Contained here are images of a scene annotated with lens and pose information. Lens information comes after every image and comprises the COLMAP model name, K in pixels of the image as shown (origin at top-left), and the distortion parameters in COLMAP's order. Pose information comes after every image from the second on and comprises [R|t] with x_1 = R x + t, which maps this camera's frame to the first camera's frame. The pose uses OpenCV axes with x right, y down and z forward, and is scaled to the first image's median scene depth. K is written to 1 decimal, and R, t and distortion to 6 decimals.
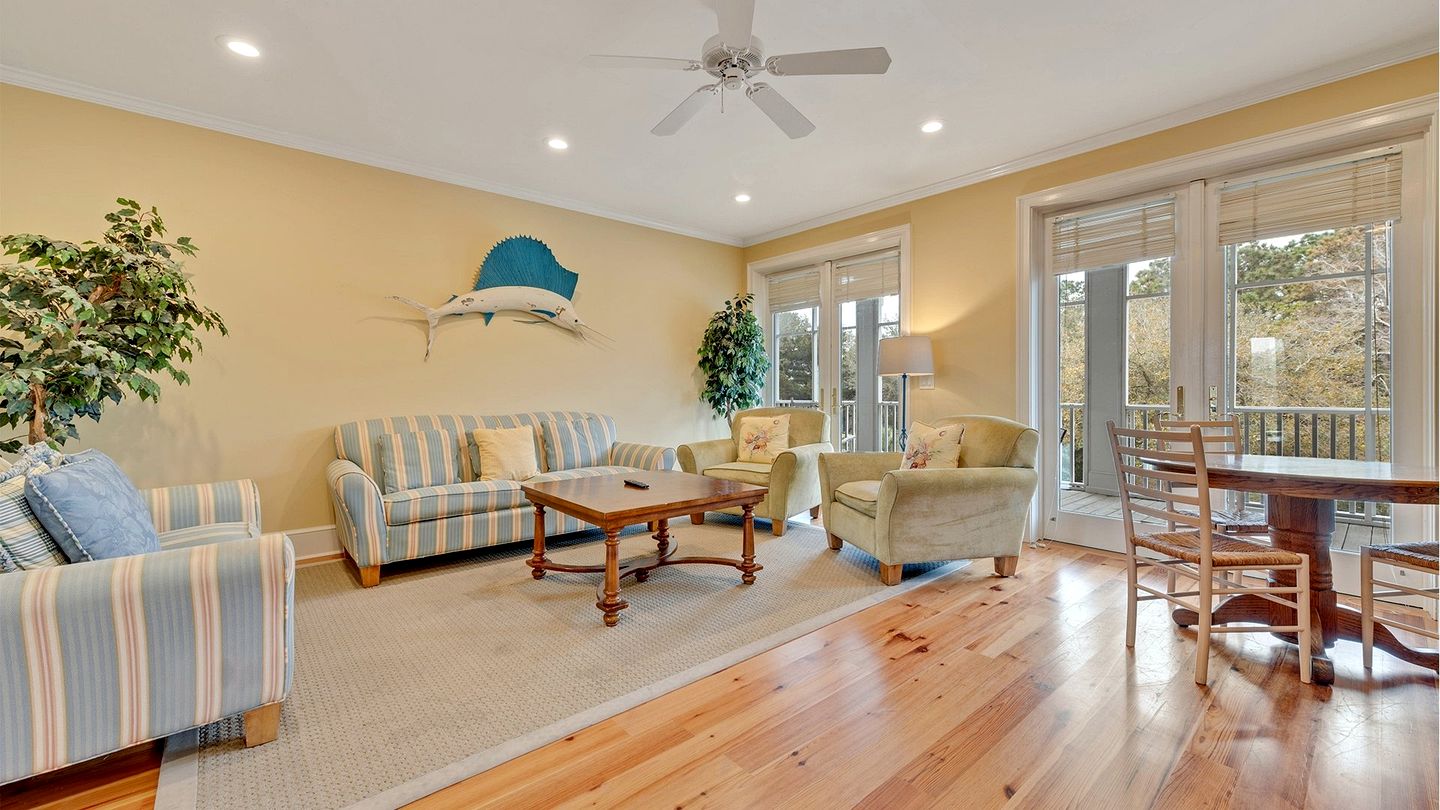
lens RADIAL K [[575.0, 0, 722.5], [0, 575.0, 388.8], [0, 0, 1]] dist [-0.000646, -0.000106]
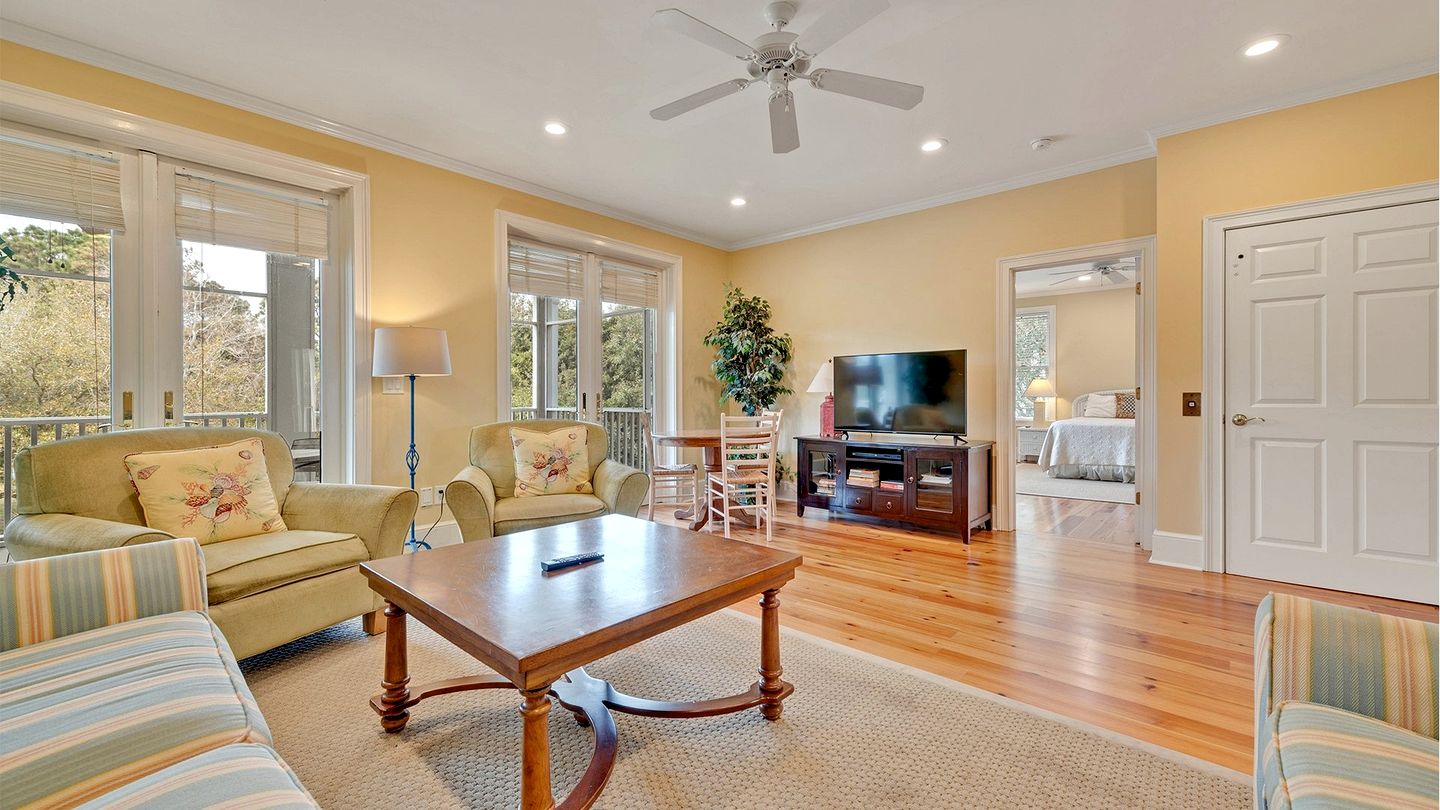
lens RADIAL K [[575.0, 0, 722.5], [0, 575.0, 388.8], [0, 0, 1]] dist [-0.000646, -0.000106]
pose [[-0.157845, 0.013523, 0.987371, -0.593726], [-0.002385, 0.999898, -0.014076, 0.004870], [-0.987461, -0.004576, -0.157797, 0.780586]]
